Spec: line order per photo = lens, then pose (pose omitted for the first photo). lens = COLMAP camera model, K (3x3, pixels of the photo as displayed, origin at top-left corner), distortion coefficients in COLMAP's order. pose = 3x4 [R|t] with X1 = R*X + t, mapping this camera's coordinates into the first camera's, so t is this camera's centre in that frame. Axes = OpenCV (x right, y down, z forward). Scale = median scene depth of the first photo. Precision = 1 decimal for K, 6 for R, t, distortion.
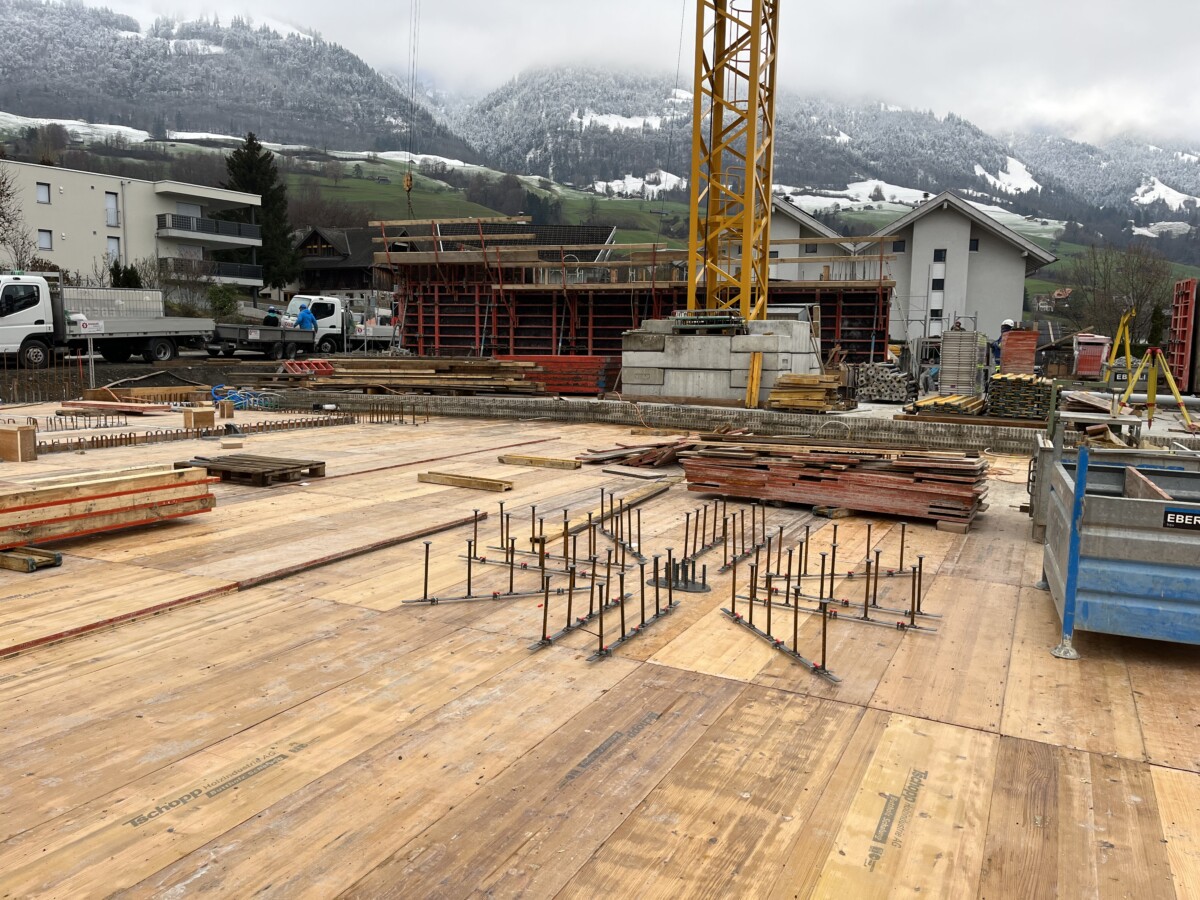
lens RADIAL K [[900.0, 0, 601.7], [0, 900.0, 451.9], [0, 0, 1]] dist [0.030674, -0.013883]
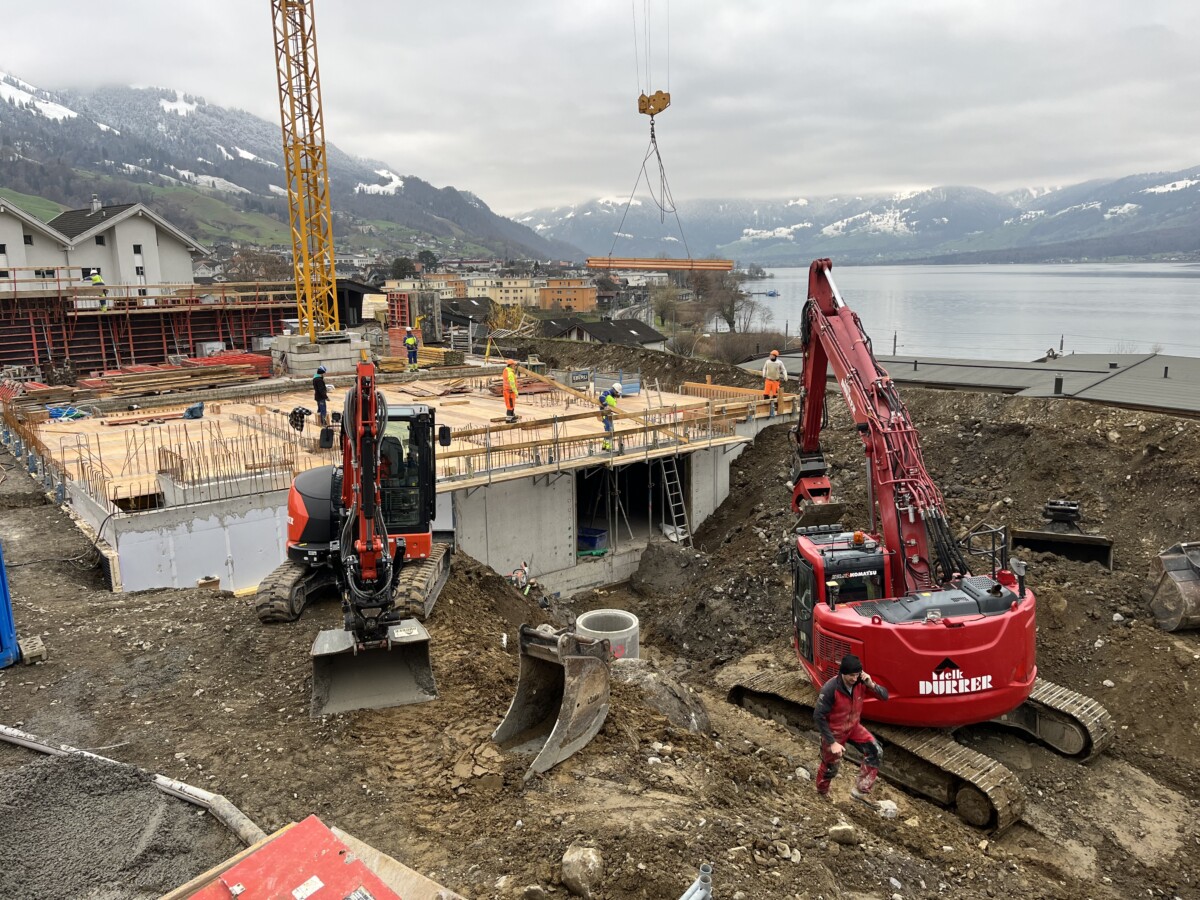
lens RADIAL K [[900.0, 0, 601.4], [0, 900.0, 451.3], [0, 0, 1]] dist [0.030674, -0.013883]
pose [[0.403579, -0.207199, 0.891175, -1.036675], [0.129031, 0.977175, 0.168761, -0.101141], [-0.905801, 0.046881, 0.421102, -0.318500]]
